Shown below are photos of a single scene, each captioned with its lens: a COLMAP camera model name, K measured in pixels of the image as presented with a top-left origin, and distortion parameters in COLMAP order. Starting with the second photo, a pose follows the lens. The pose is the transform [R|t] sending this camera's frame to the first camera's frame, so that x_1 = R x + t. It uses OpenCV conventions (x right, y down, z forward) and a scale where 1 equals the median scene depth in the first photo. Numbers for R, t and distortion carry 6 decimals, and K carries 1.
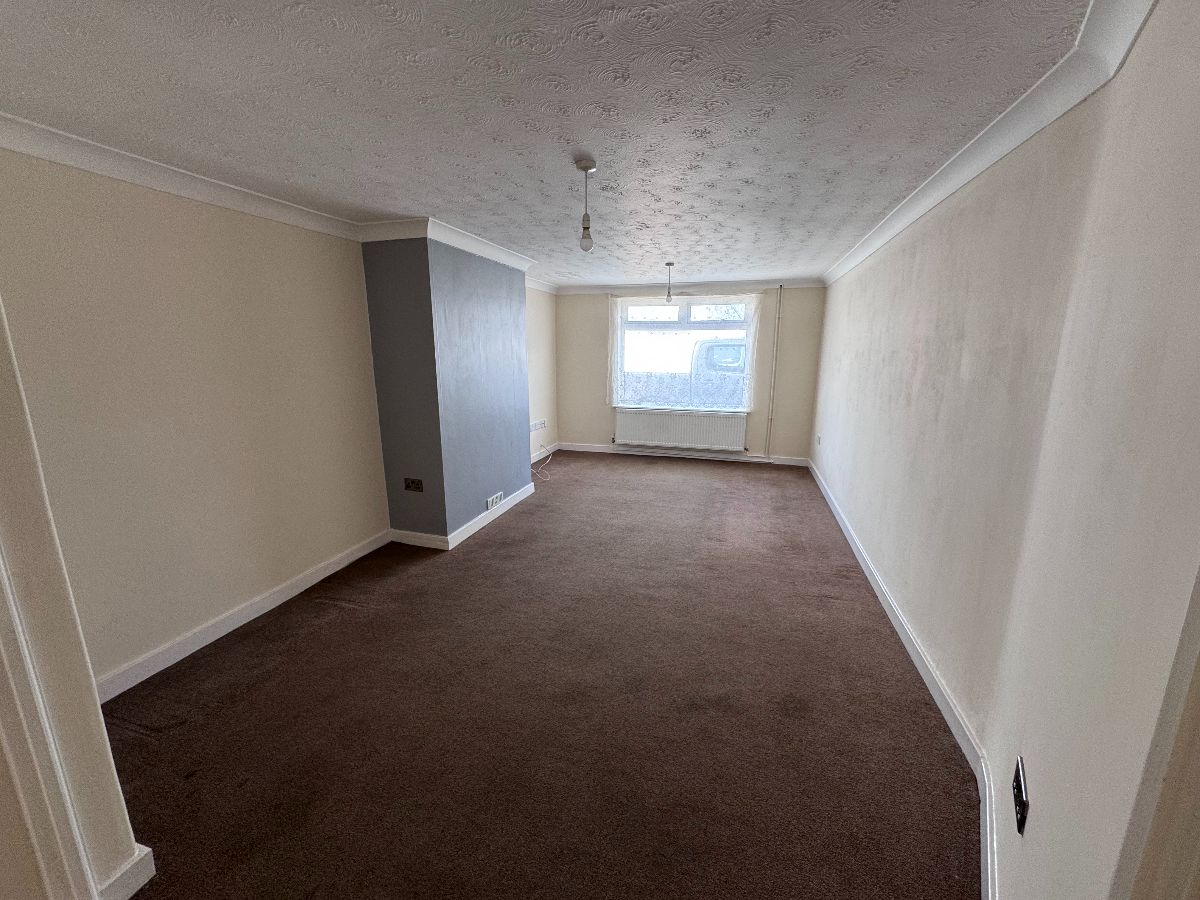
lens RADIAL K [[479.9, 0, 594.5], [0, 479.9, 446.9], [0, 0, 1]] dist [0.002456, 0.000030]
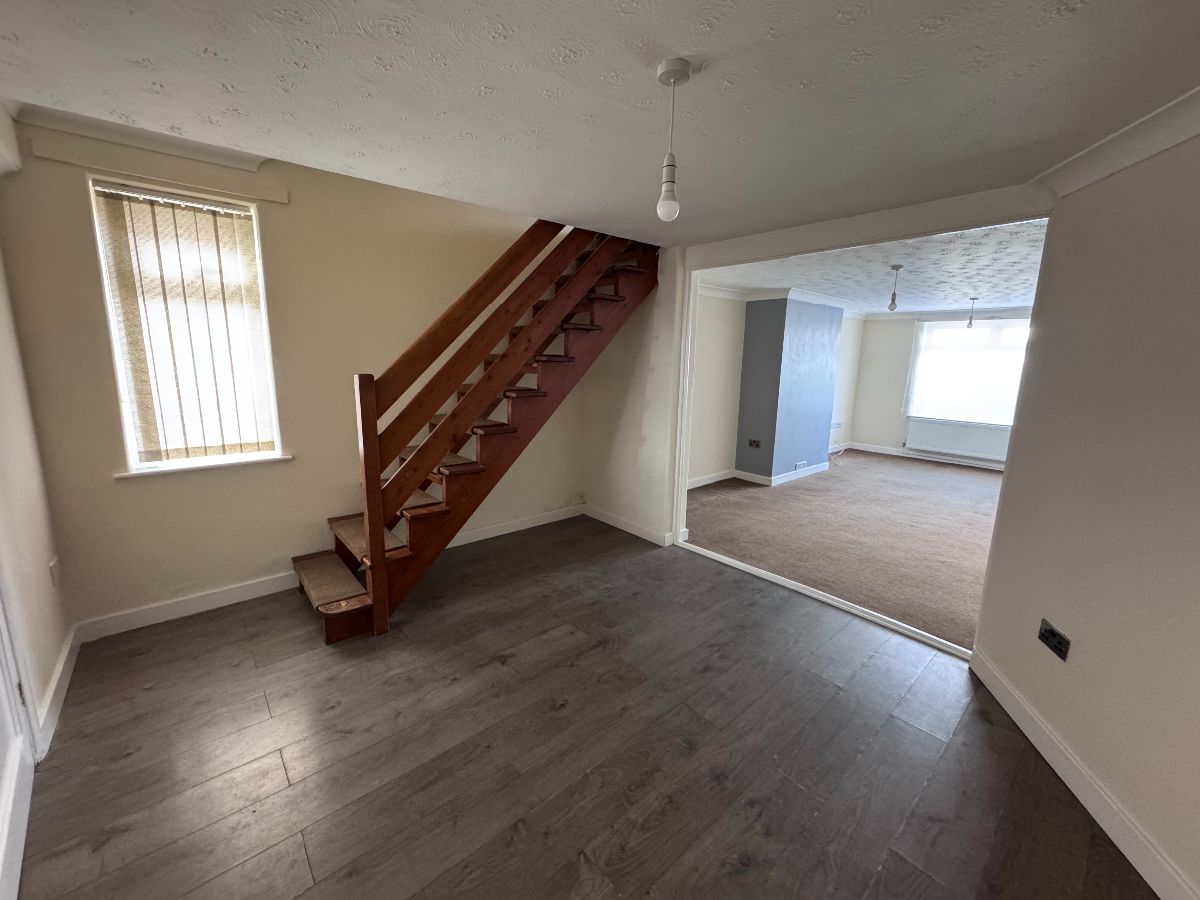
lens RADIAL K [[479.9, 0, 602.7], [0, 479.9, 444.9], [0, 0, 1]] dist [0.002456, 0.000030]
pose [[0.851550, 0.113903, -0.511751, 0.024065], [-0.131646, 0.991296, 0.001580, 0.148180], [0.507476, 0.066024, 0.859133, -0.681705]]
